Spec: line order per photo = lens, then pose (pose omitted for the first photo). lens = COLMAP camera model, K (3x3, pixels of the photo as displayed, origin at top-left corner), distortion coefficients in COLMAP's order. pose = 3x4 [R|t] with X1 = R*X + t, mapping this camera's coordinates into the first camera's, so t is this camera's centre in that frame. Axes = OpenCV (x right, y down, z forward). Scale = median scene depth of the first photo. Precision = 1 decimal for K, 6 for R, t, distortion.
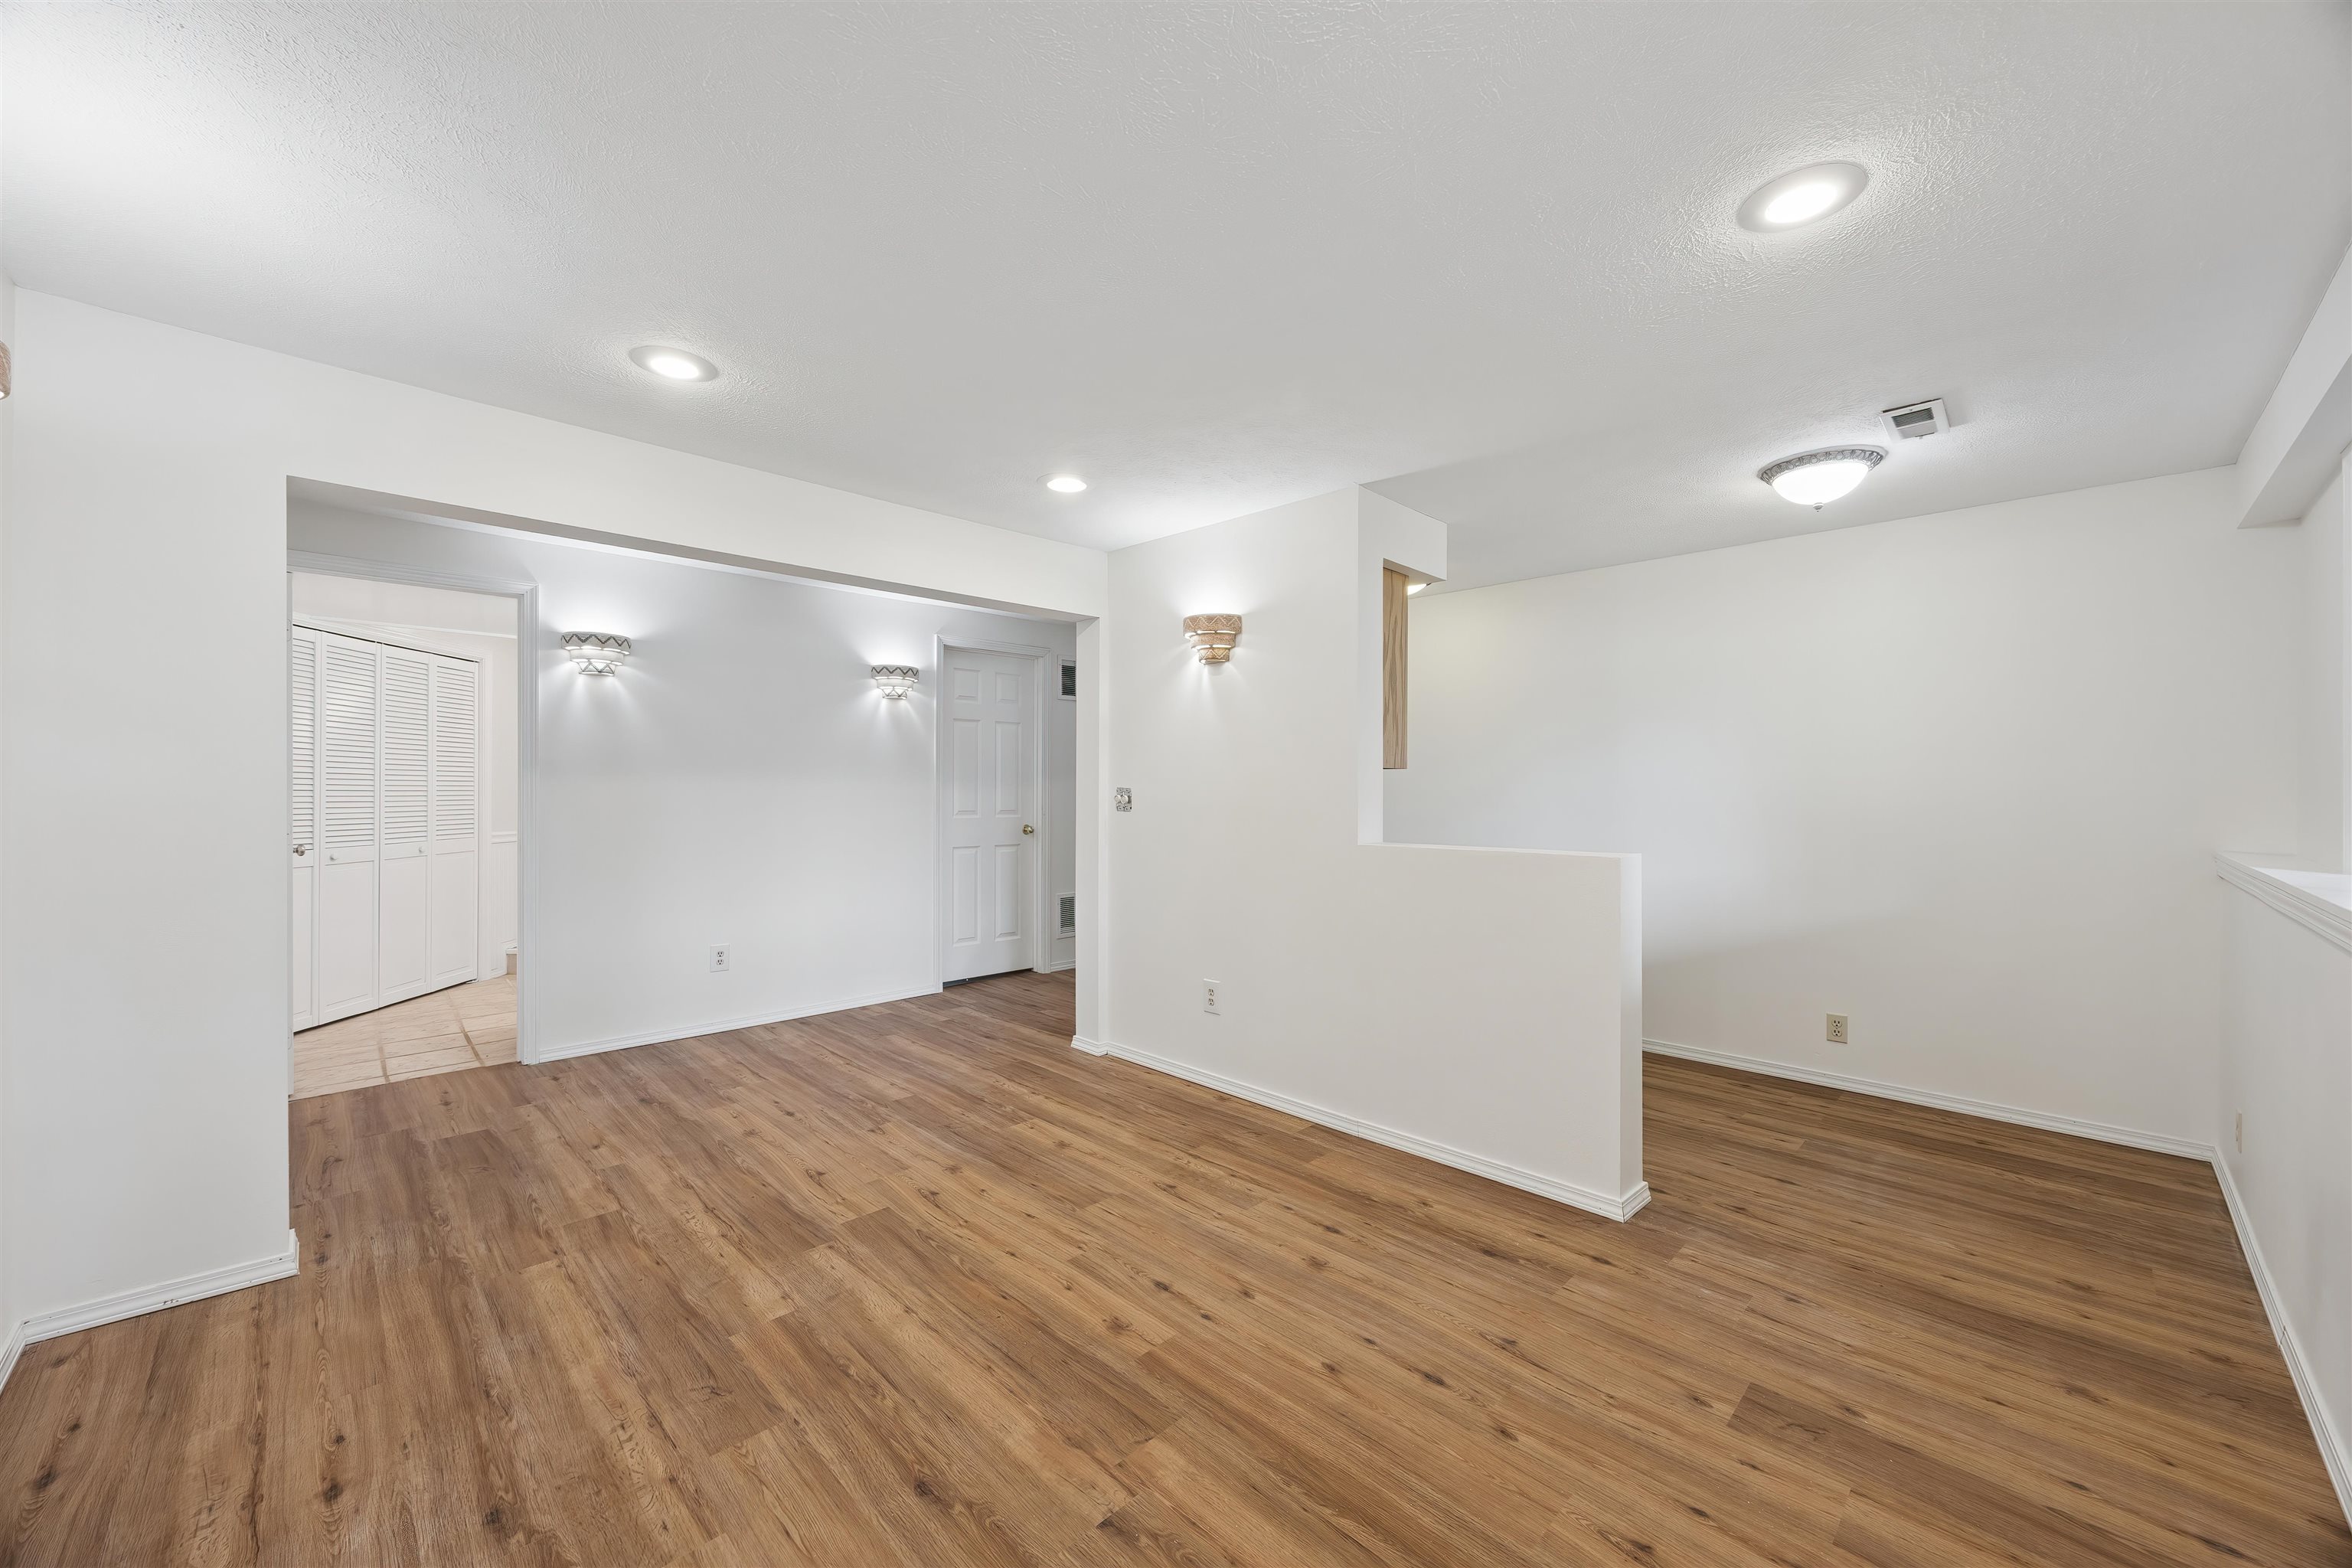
lens RADIAL K [[893.3, 0, 1175.8], [0, 893.3, 788.6], [0, 0, 1]] dist [-0.002466, -0.000512]
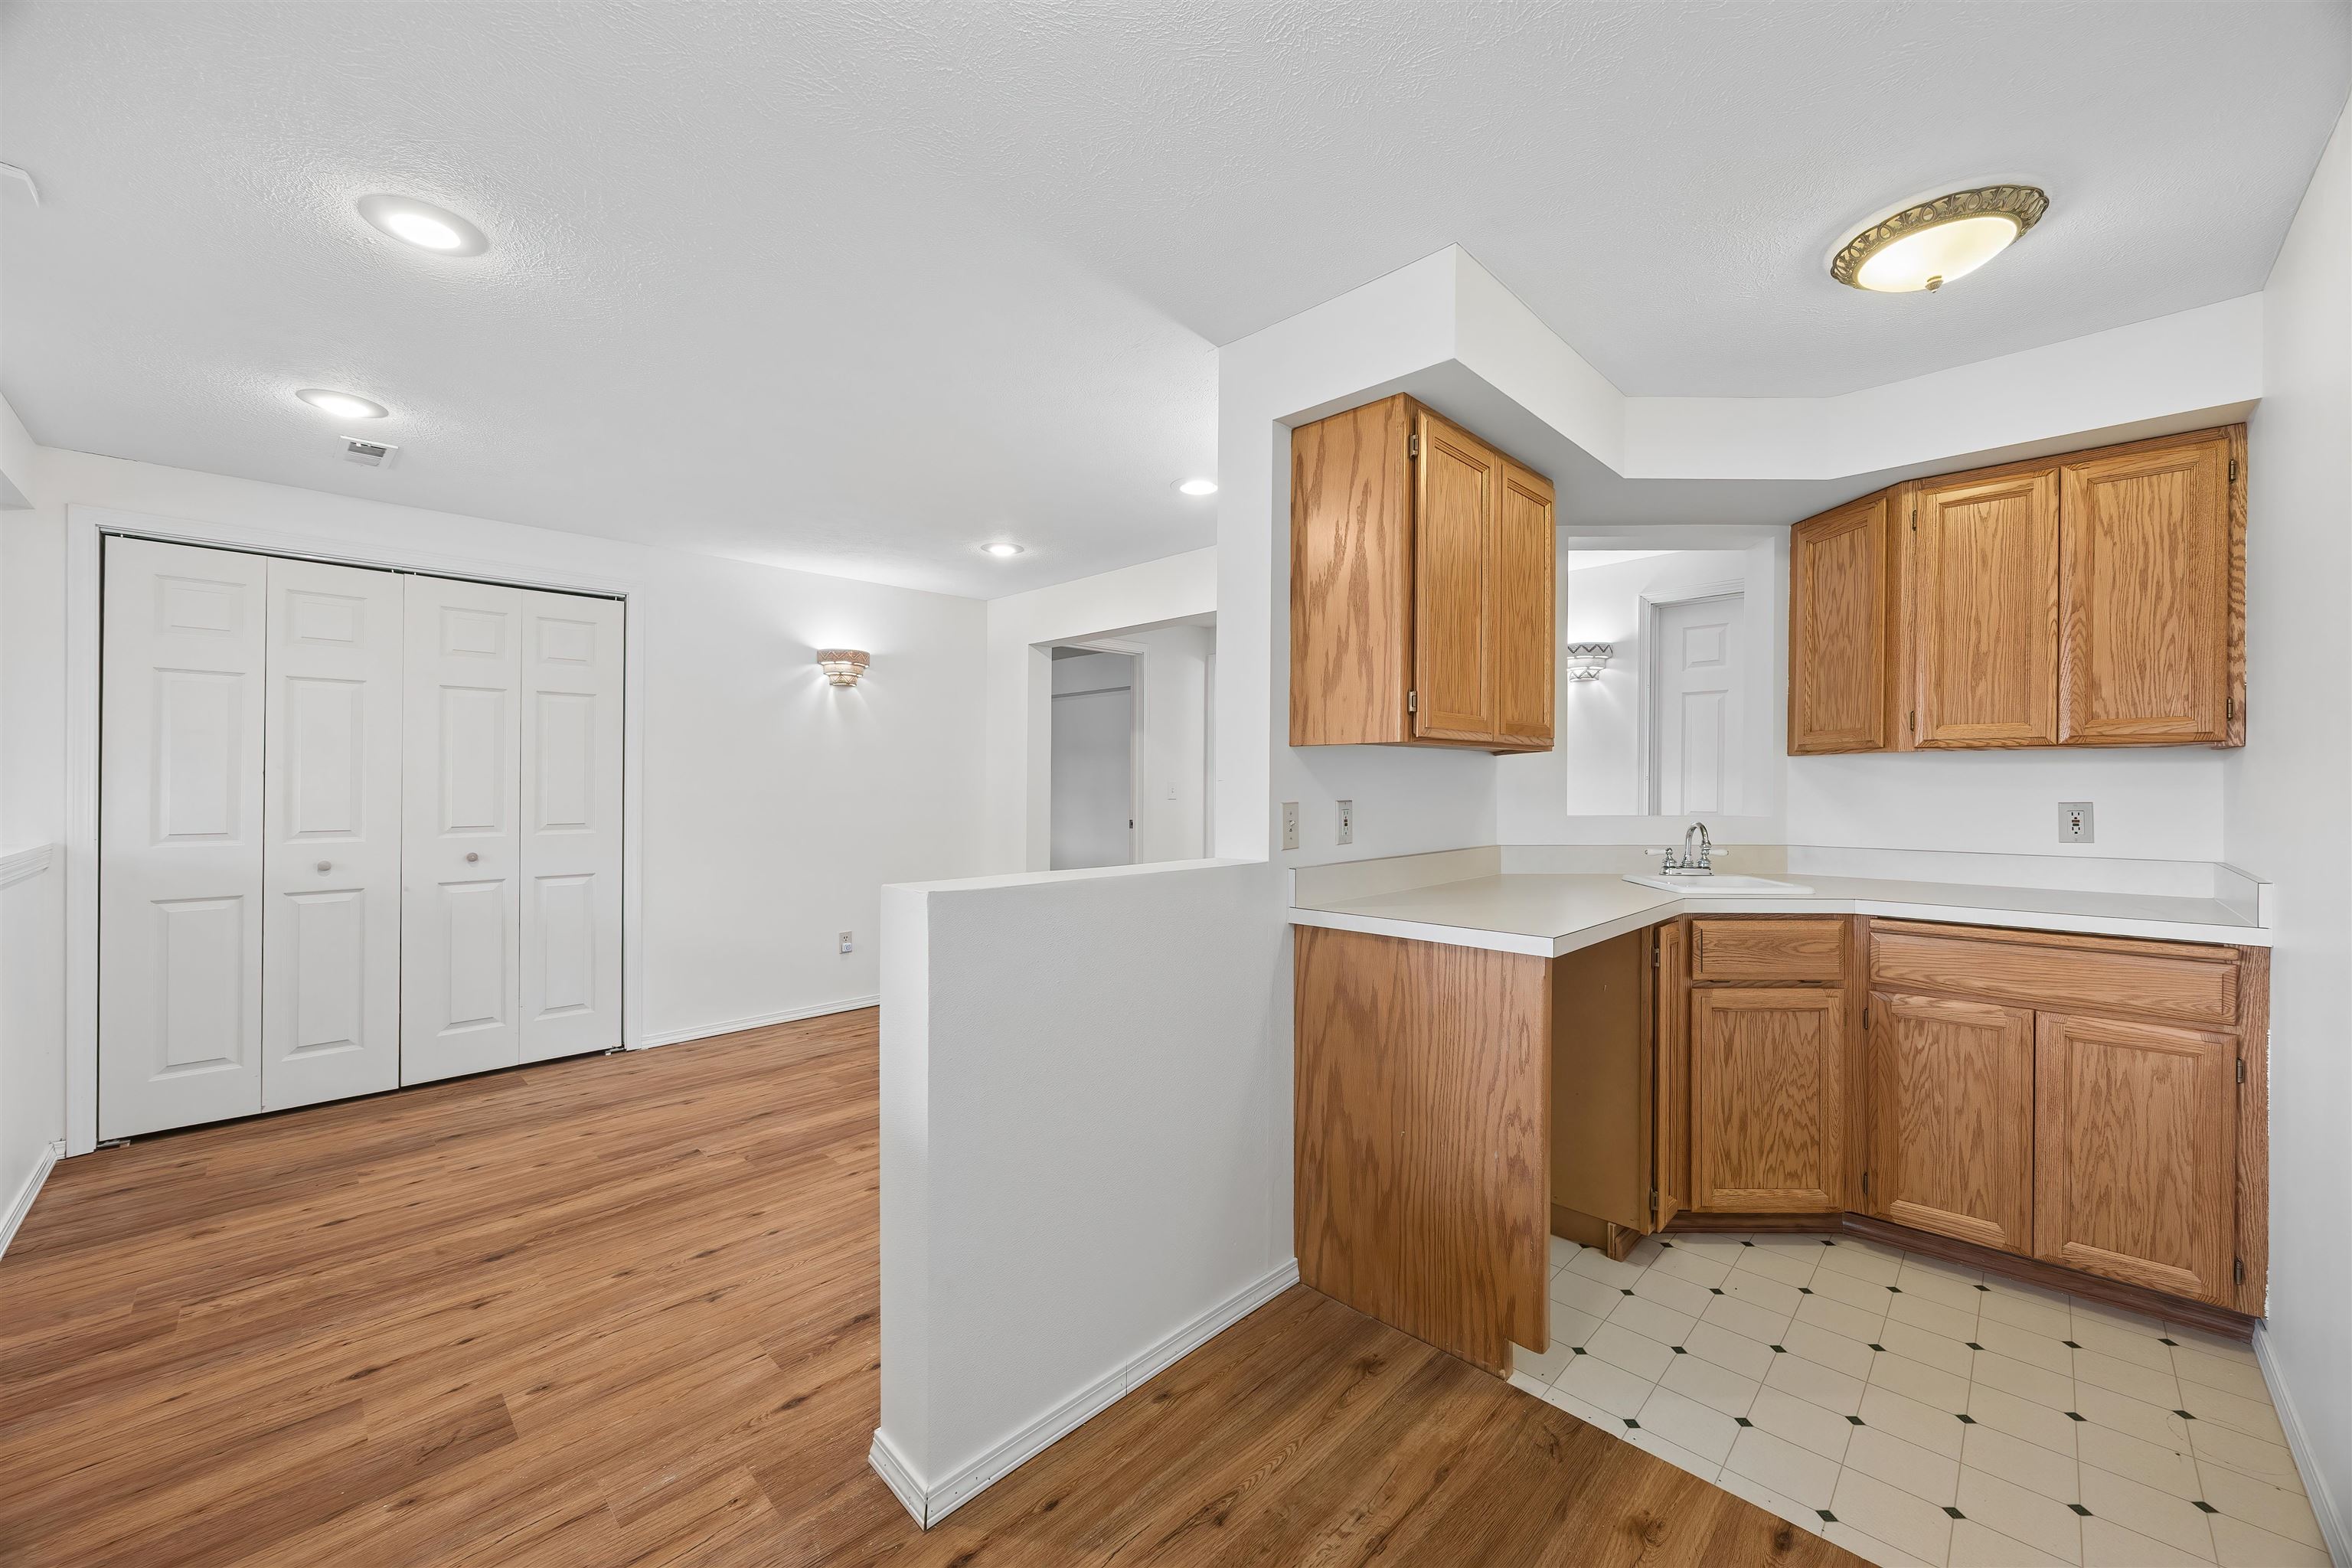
lens RADIAL K [[893.3, 0, 1182.1], [0, 893.3, 784.1], [0, 0, 1]] dist [-0.002466, -0.000512]
pose [[0.019245, 0.000709, -0.999815, 1.579136], [-0.004979, 0.999987, 0.000613, 0.005475], [0.999802, 0.004967, 0.019248, 1.675147]]
